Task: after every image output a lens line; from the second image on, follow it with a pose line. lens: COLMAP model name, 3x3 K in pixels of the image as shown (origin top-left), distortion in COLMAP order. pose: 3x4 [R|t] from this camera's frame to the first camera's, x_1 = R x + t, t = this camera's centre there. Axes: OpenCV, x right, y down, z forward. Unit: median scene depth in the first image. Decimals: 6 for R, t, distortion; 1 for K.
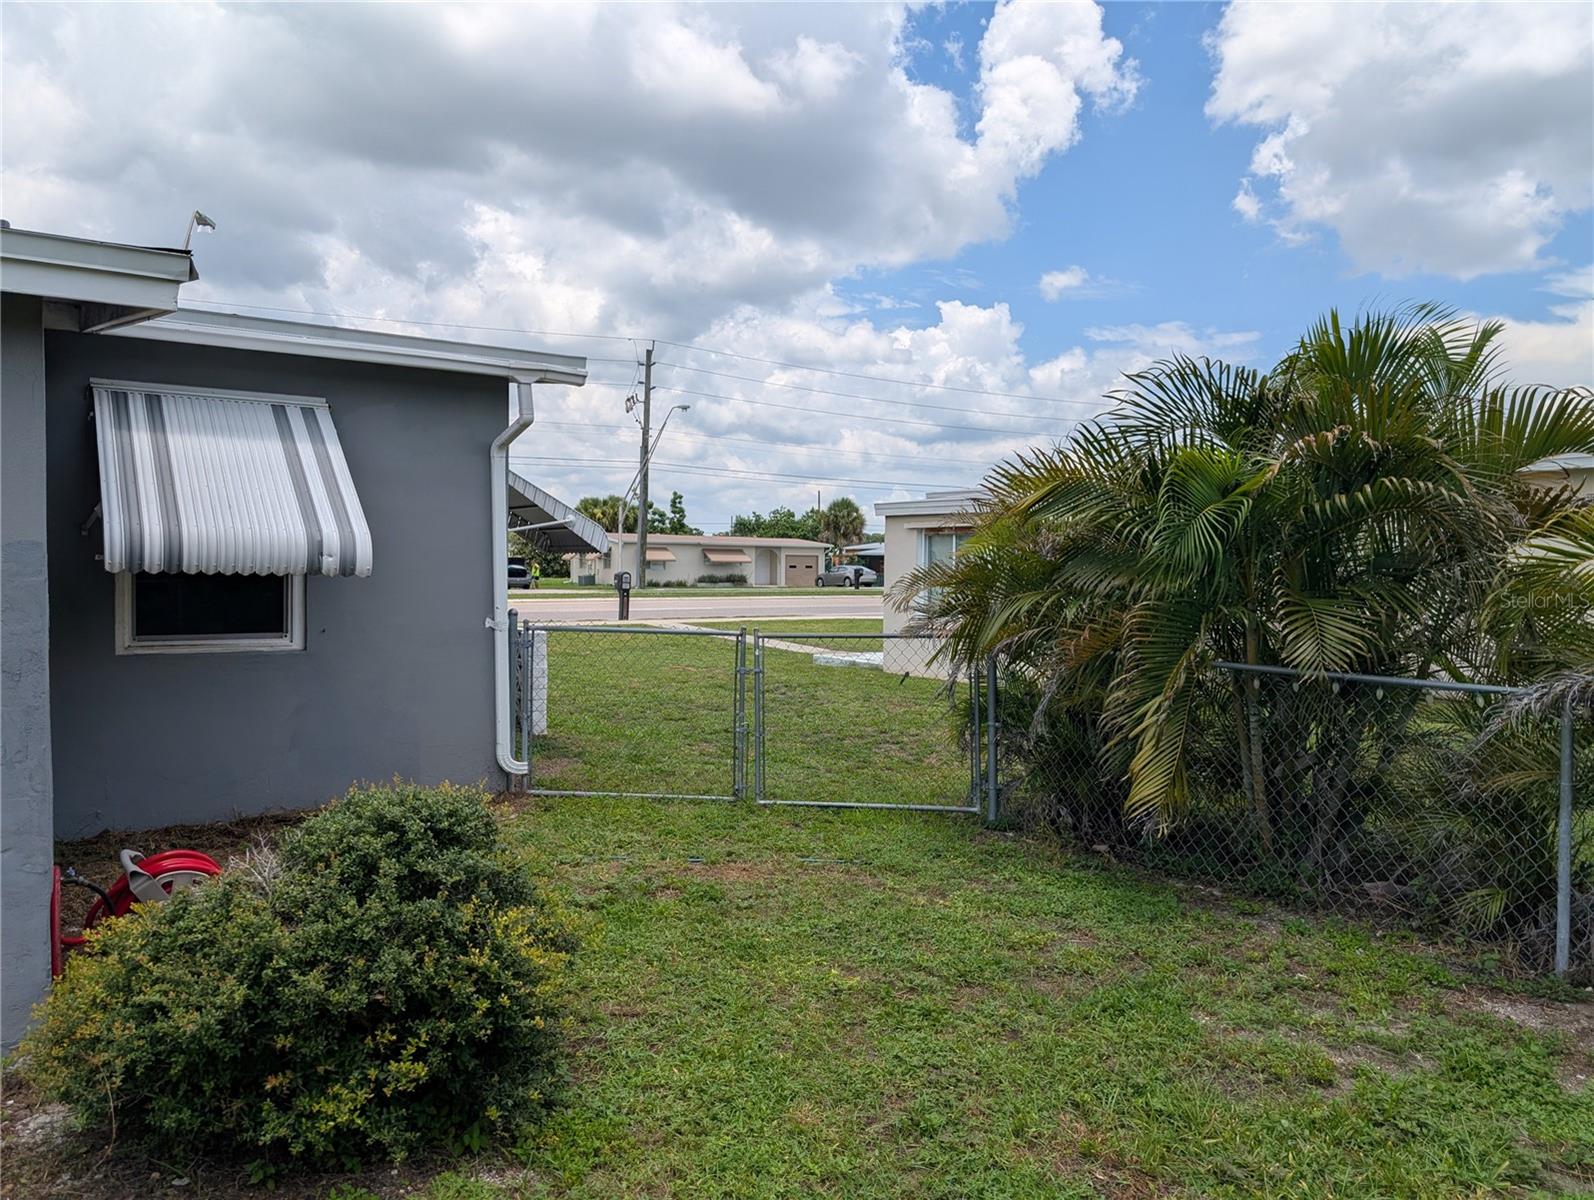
lens RADIAL K [[1151.4, 0, 798.2], [0, 1151.4, 588.5], [0, 0, 1]] dist [0.008373, 0.000878]
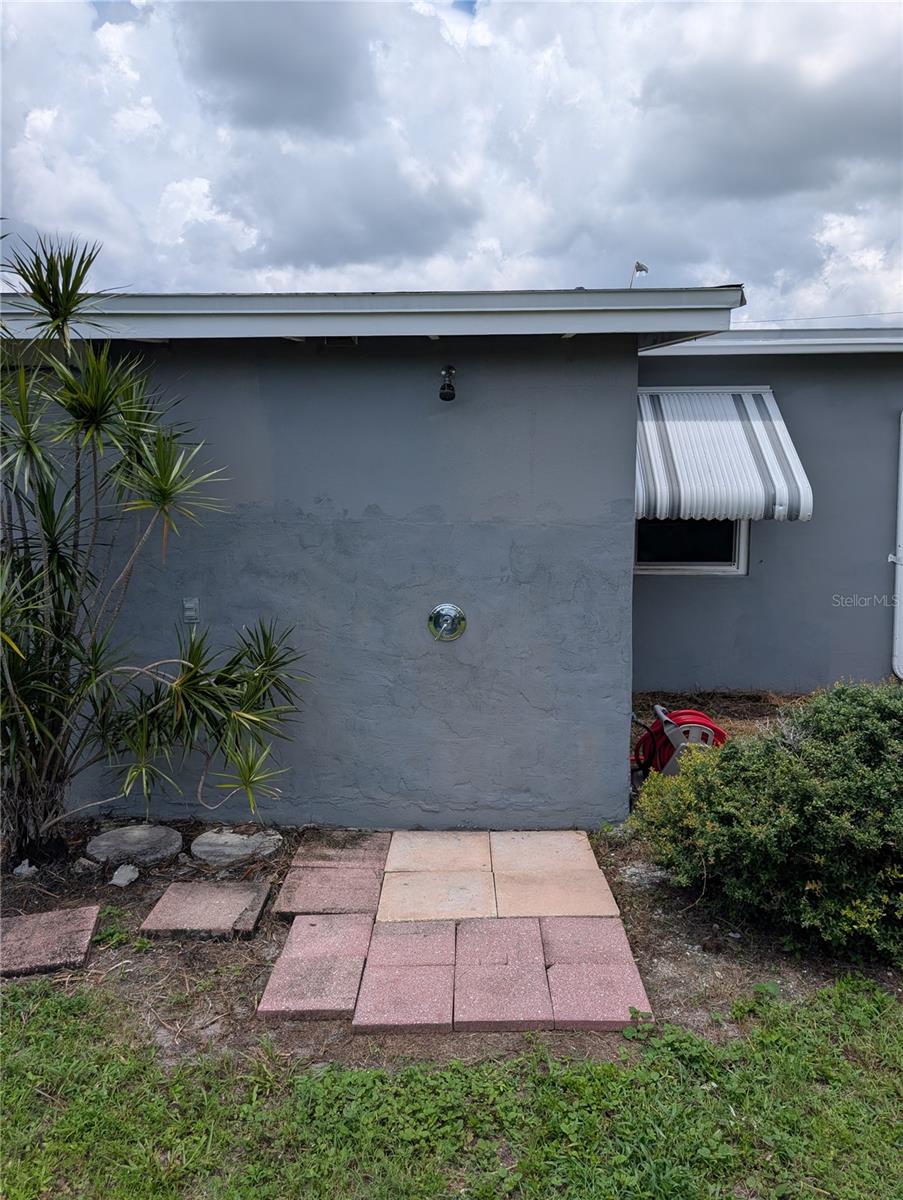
lens RADIAL K [[871.4, 0, 442.7], [0, 871.4, 599.5], [0, 0, 1]] dist [0.018652, -0.011177]
pose [[0.797397, 0.049898, -0.601389, -0.108691], [-0.001740, 0.996762, 0.080395, -0.000372], [0.603453, -0.063061, 0.794901, -0.047270]]
